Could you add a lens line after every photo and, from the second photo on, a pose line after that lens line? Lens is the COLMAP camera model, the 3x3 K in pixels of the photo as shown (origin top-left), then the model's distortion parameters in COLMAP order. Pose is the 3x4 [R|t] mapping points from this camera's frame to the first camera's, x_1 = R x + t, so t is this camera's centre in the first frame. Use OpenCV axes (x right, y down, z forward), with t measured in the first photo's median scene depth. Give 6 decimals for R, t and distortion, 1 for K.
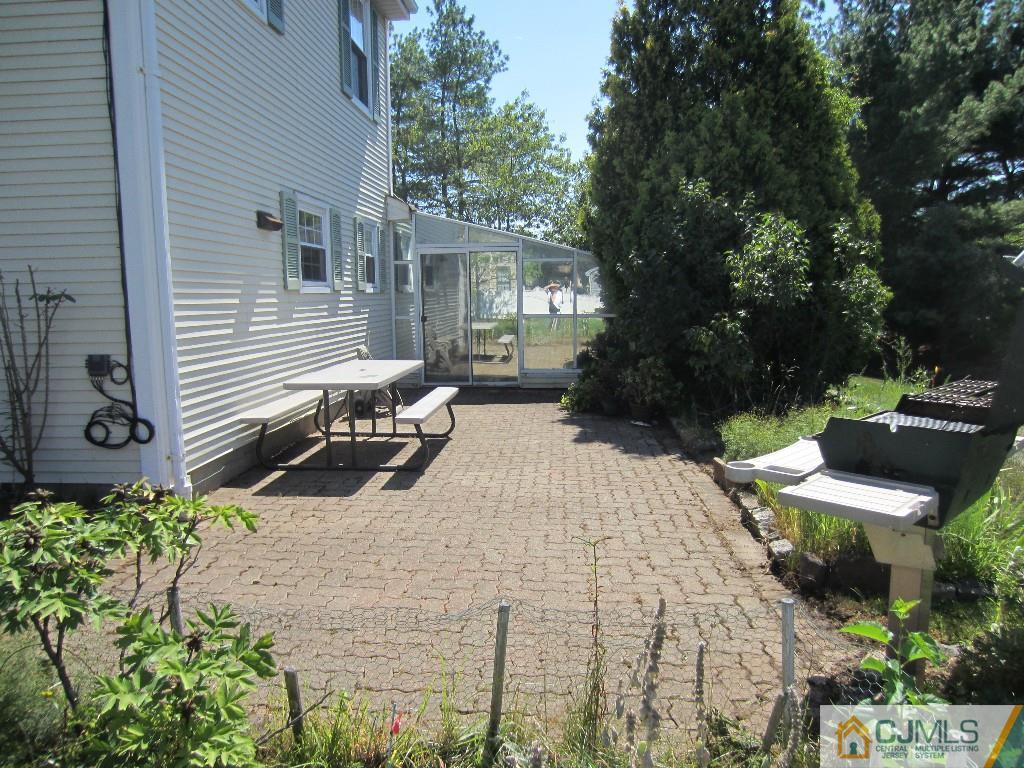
lens RADIAL K [[715.9, 0, 513.0], [0, 715.9, 408.9], [0, 0, 1]] dist [-0.072902, 0.002844]
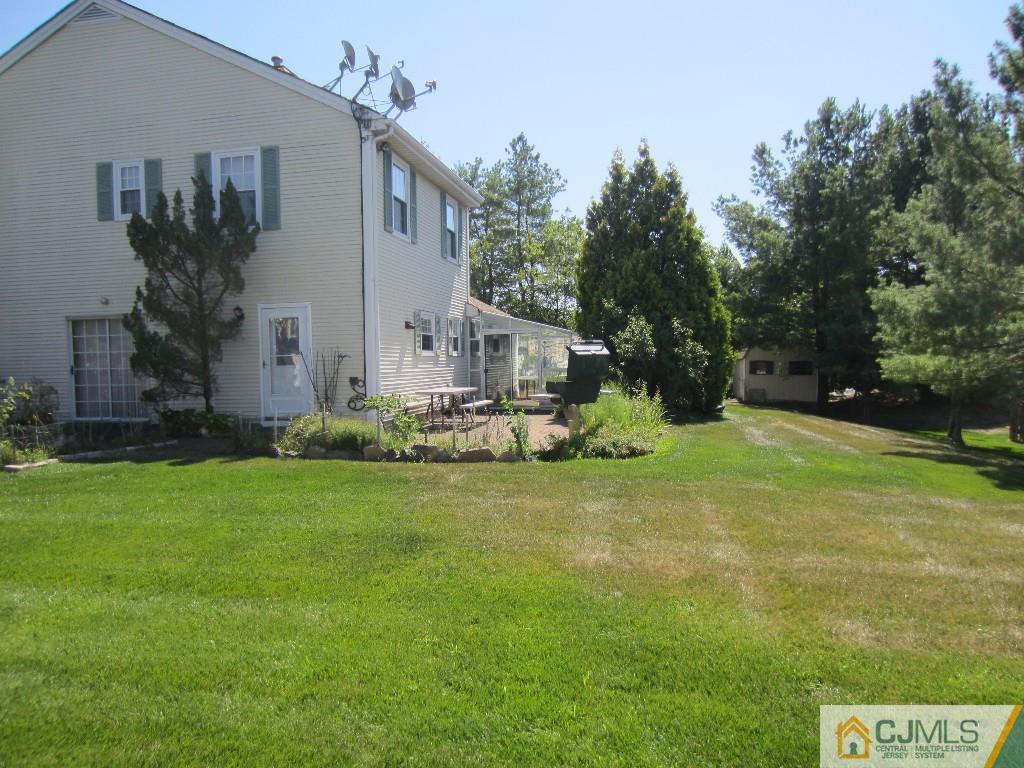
lens RADIAL K [[718.4, 0, 512.0], [0, 718.4, 384.0], [0, 0, 1]] dist [-0.038446, 0.013610]
pose [[0.990993, -0.002367, -0.133891, 0.208814], [-0.014420, 0.992143, -0.124276, 0.148374], [0.133133, 0.125087, 0.983173, -0.864700]]
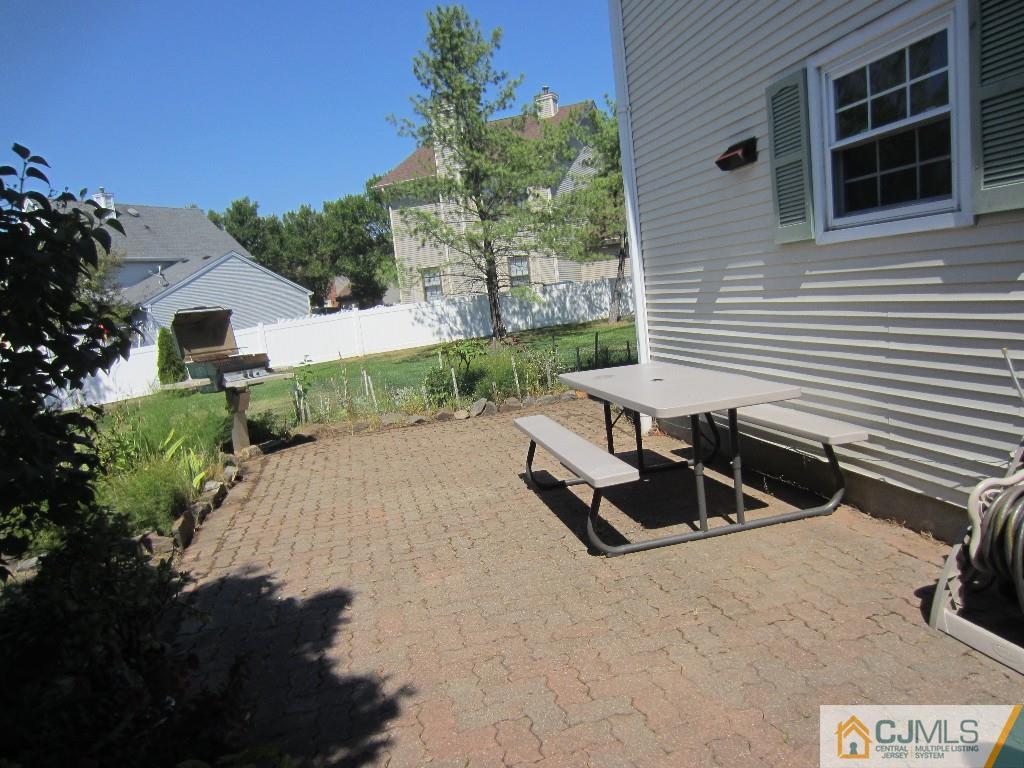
lens RADIAL K [[718.4, 0, 512.0], [0, 718.4, 384.0], [0, 0, 1]] dist [-0.038446, 0.013610]
pose [[-0.951690, 0.150641, -0.267570, 0.071965], [0.072001, 0.956575, 0.282455, -0.183169], [0.298500, 0.249545, -0.921209, 1.150943]]
